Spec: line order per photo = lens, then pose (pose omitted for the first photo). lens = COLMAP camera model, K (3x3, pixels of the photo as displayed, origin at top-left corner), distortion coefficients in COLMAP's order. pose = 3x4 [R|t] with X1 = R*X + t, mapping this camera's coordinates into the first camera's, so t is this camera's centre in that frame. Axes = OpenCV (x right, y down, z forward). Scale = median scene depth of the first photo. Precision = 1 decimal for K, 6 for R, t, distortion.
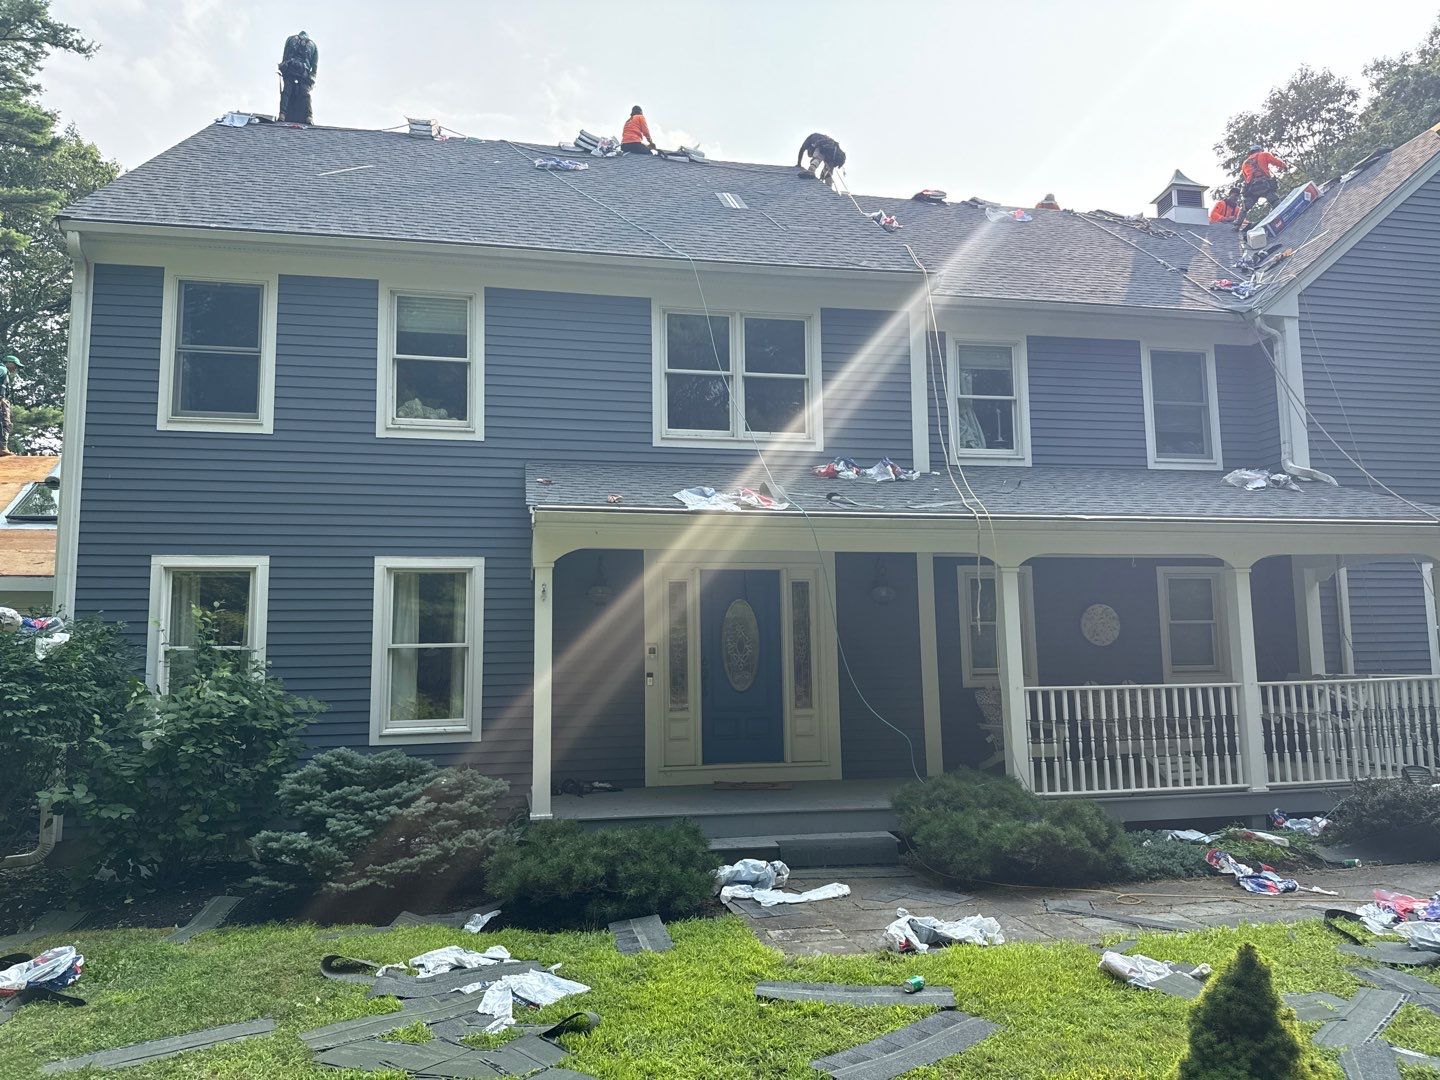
lens RADIAL K [[1031.1, 0, 719.6], [0, 1031.1, 550.8], [0, 0, 1]] dist [0.057194, -0.062924]
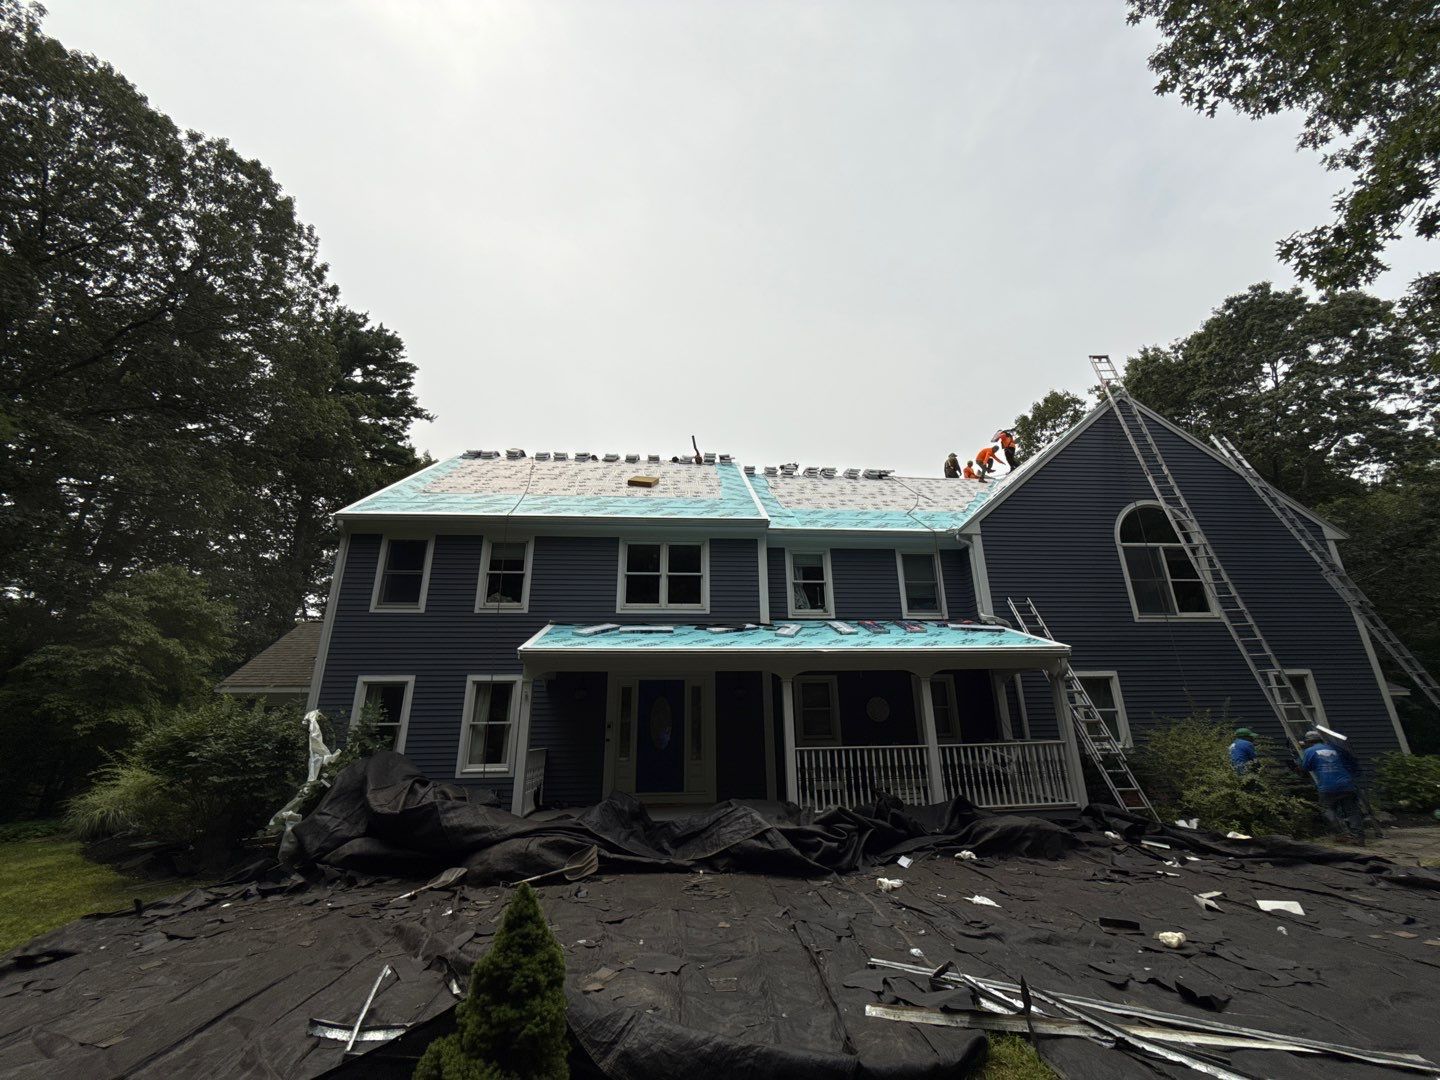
lens RADIAL K [[586.5, 0, 724.3], [0, 586.5, 533.5], [0, 0, 1]] dist [-0.000615, -0.000026]
pose [[0.993395, -0.034698, -0.109374, 0.251836], [0.011266, 0.978073, -0.207957, -0.017898], [0.114192, 0.205351, 0.972004, -0.061439]]
